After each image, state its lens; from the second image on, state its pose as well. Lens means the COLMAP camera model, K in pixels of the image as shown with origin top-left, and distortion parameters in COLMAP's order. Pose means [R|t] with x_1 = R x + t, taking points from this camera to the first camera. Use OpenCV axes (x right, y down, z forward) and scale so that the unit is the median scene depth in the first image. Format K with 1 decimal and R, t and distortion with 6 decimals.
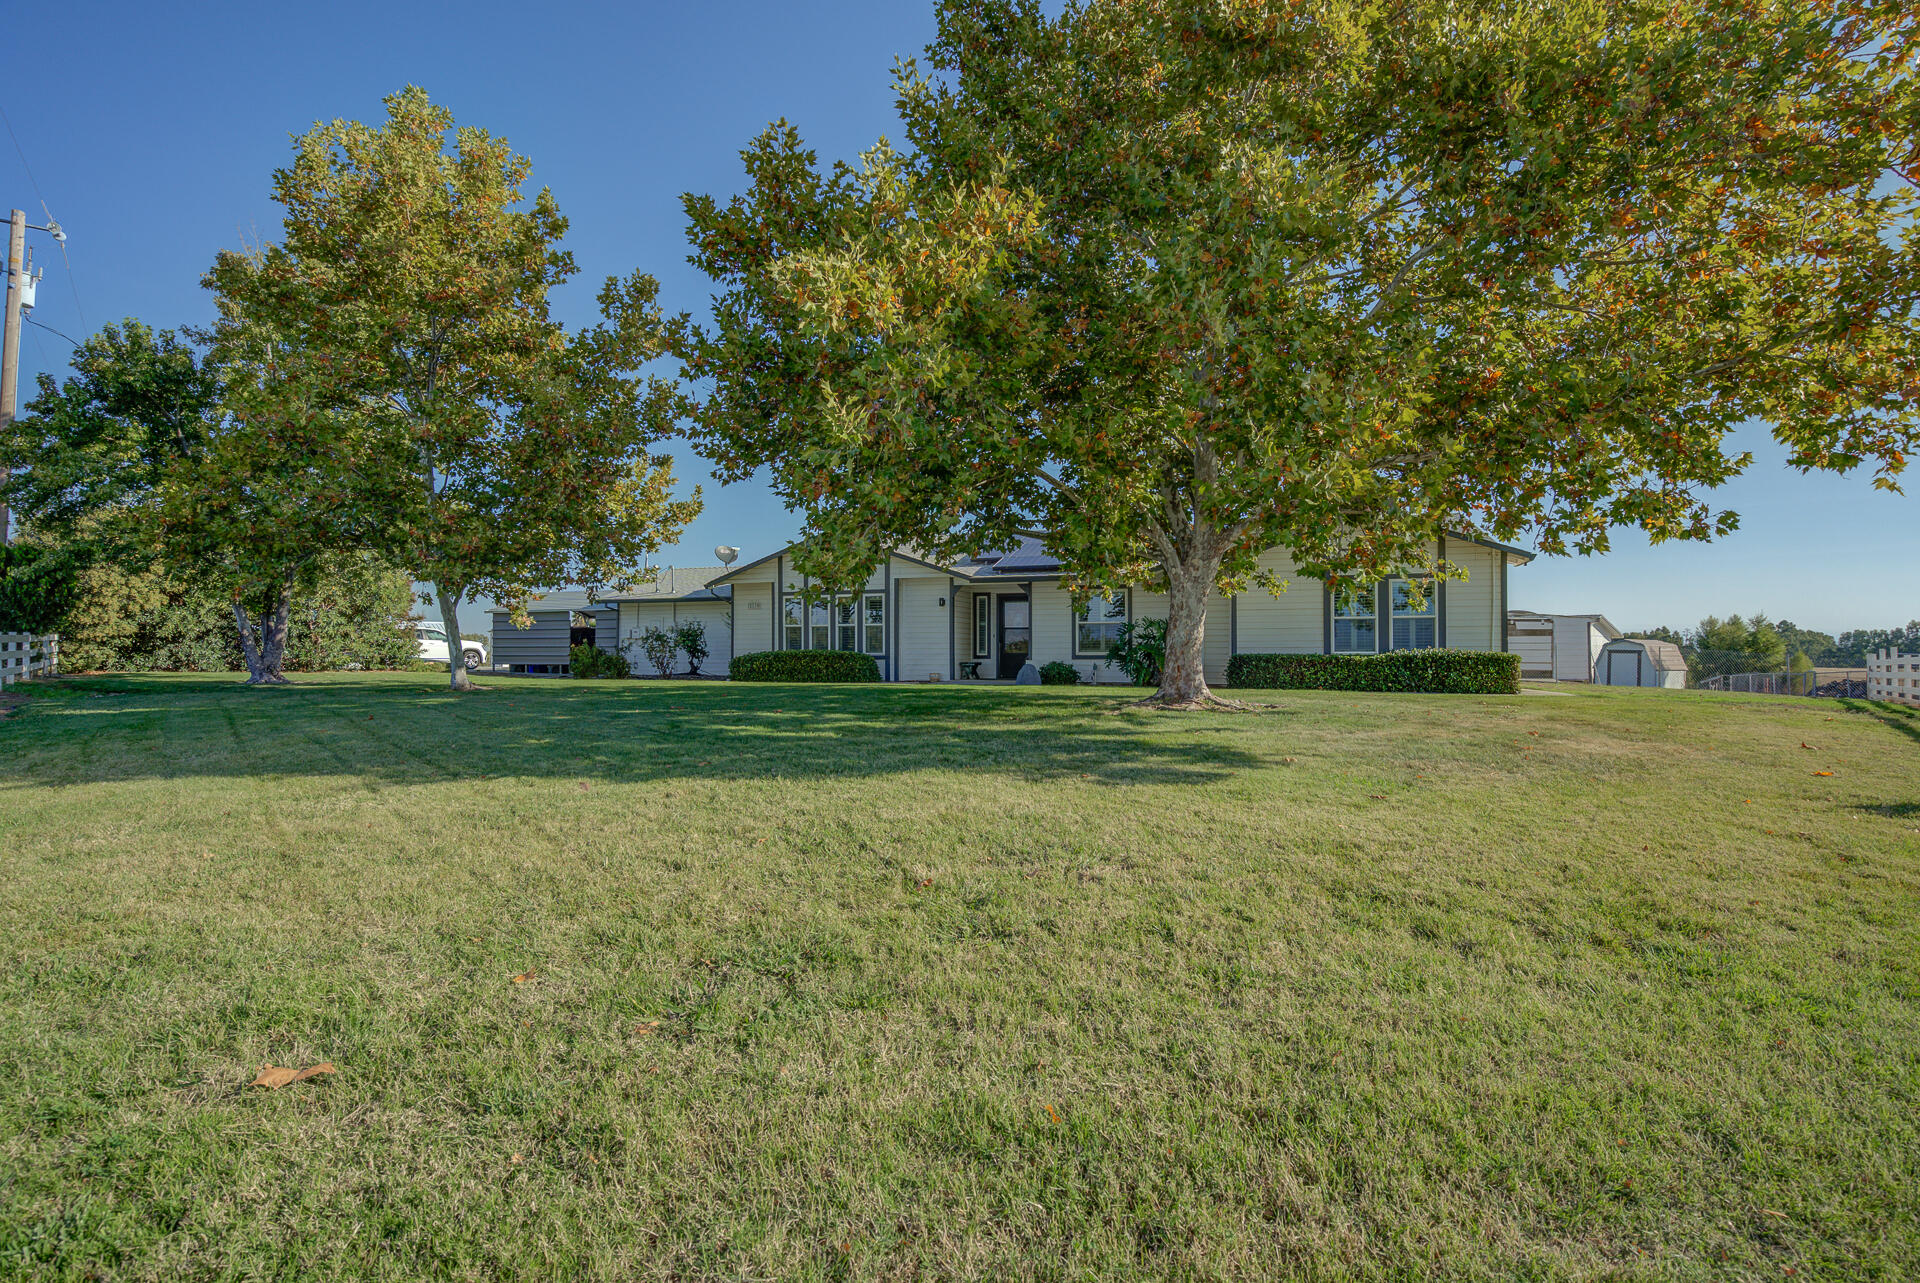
lens RADIAL K [[887.7, 0, 955.6], [0, 887.7, 640.9], [0, 0, 1]] dist [-0.020832, 0.007312]
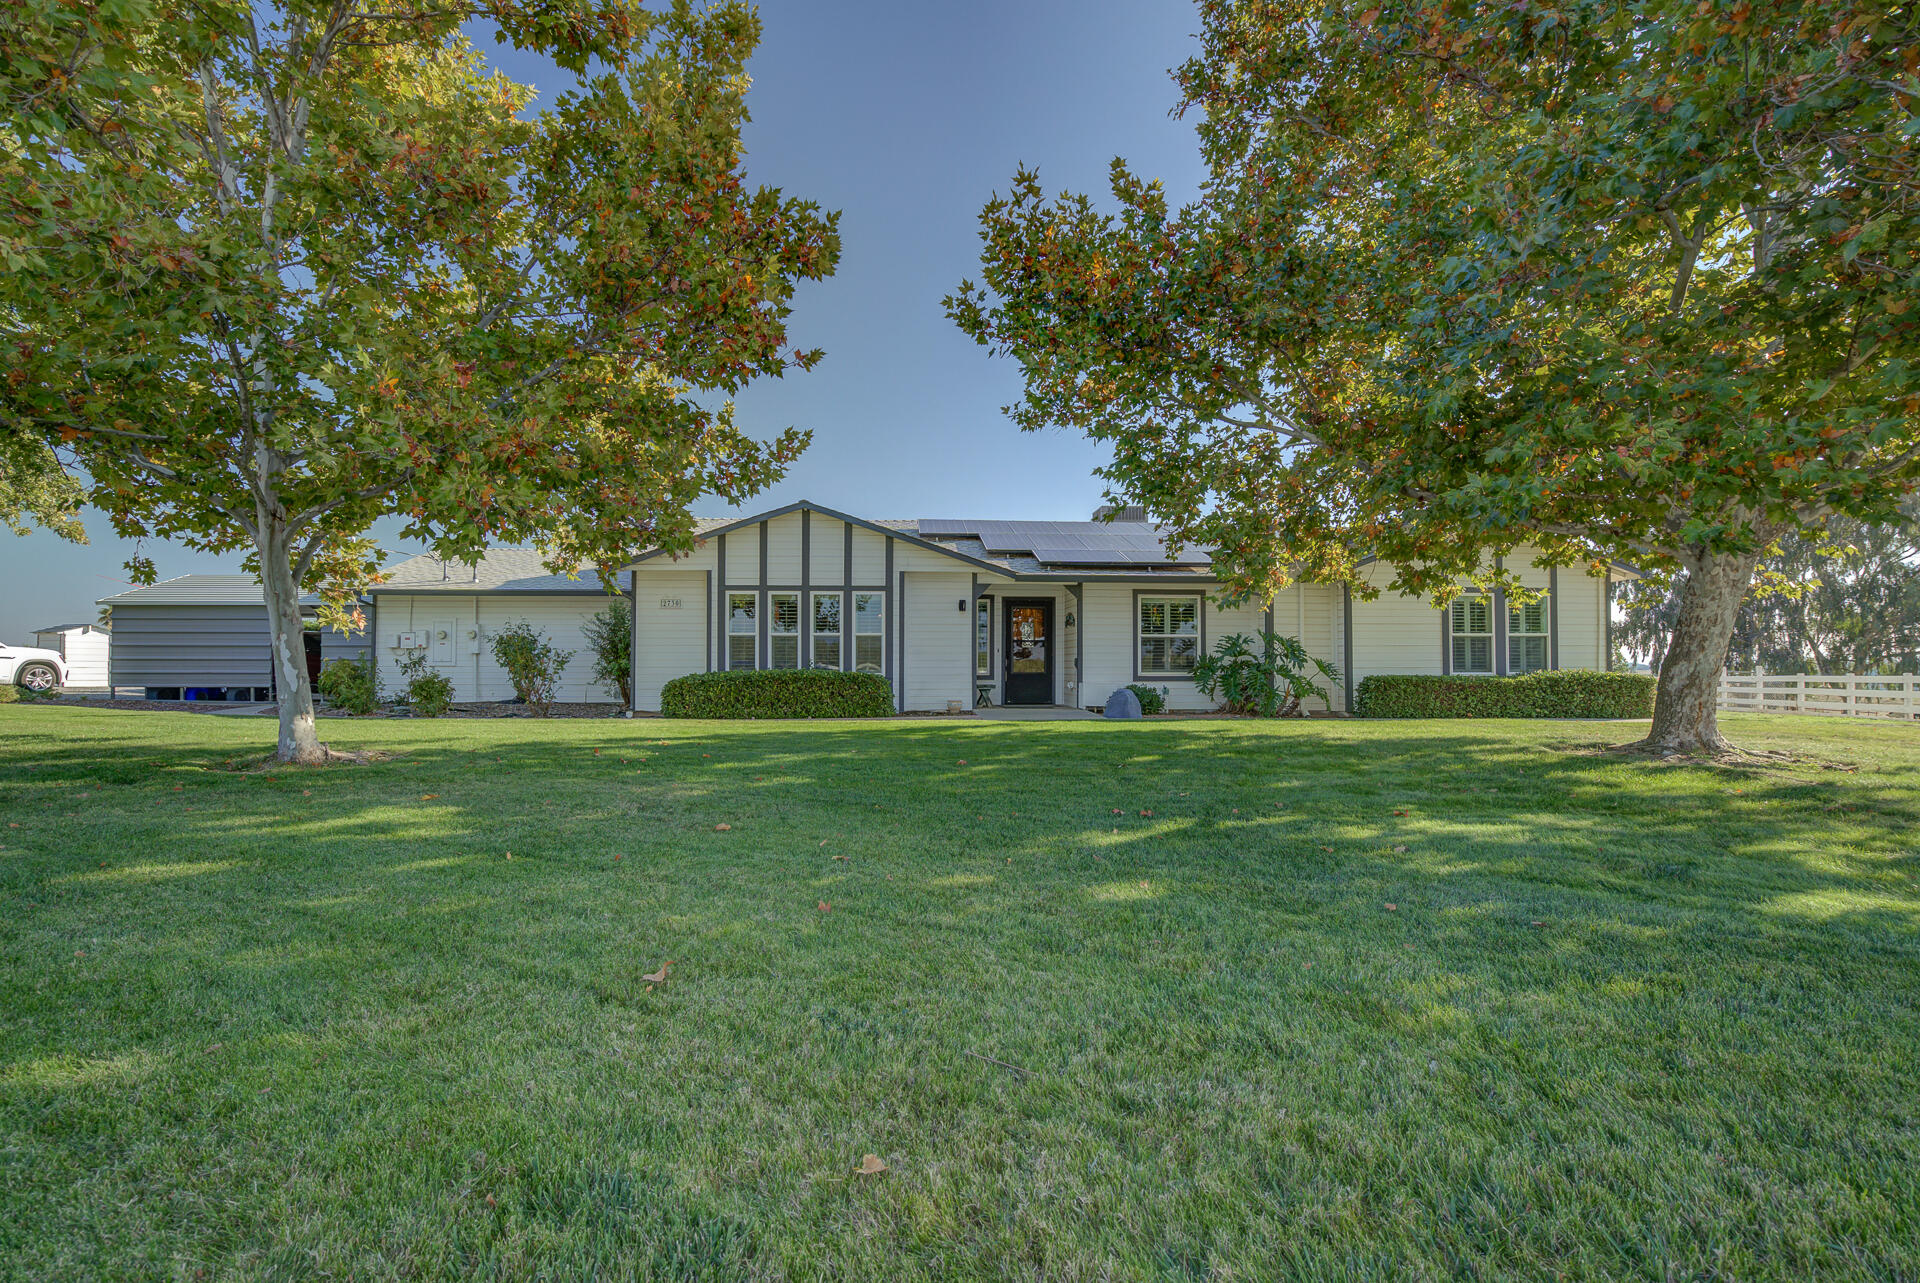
lens RADIAL K [[887.7, 0, 963.6], [0, 887.7, 642.4], [0, 0, 1]] dist [-0.020832, 0.007312]
pose [[0.929090, 0.011200, 0.369684, -0.289512], [-0.007654, 0.999910, -0.011058, -0.004095], [-0.369775, 0.007444, 0.929092, 0.303175]]
